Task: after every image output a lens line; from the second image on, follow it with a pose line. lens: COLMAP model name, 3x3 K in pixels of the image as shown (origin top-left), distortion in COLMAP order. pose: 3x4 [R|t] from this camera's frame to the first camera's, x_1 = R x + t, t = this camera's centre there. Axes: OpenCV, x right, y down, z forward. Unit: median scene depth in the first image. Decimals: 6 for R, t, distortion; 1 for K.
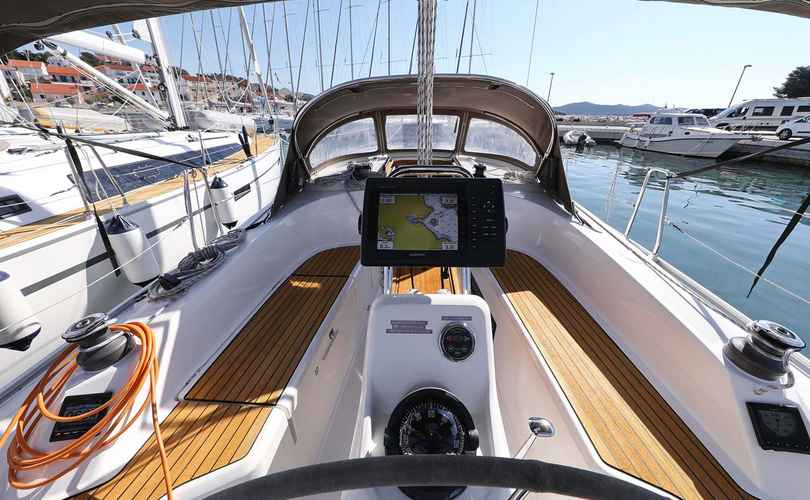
lens RADIAL K [[269.4, 0, 381.8], [0, 269.4, 219.7], [0, 0, 1]] dist [-0.000013, 0.000267]
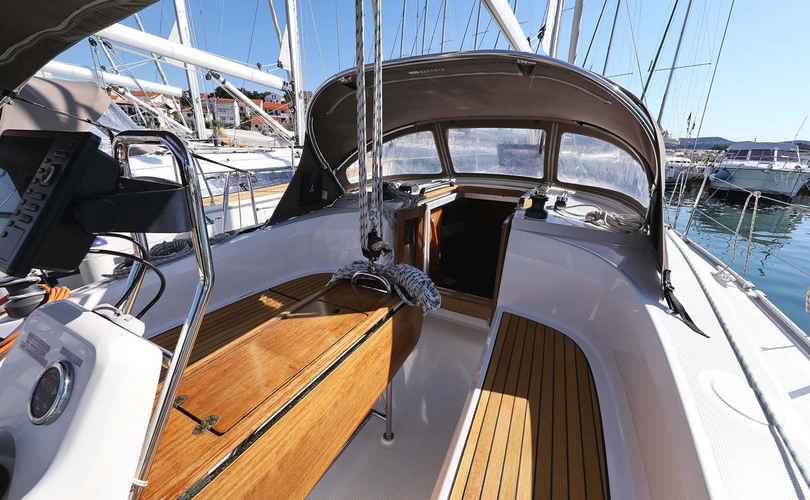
lens RADIAL K [[292.0, 0, 405.0], [0, 292.0, 250.0], [0, 0, 1]] dist [-0.000332, 0.000023]
pose [[0.906097, 0.165886, -0.389192, 0.264821], [-0.179206, 0.983809, 0.002113, -0.006897], [0.383242, 0.067831, 0.921154, 0.150664]]
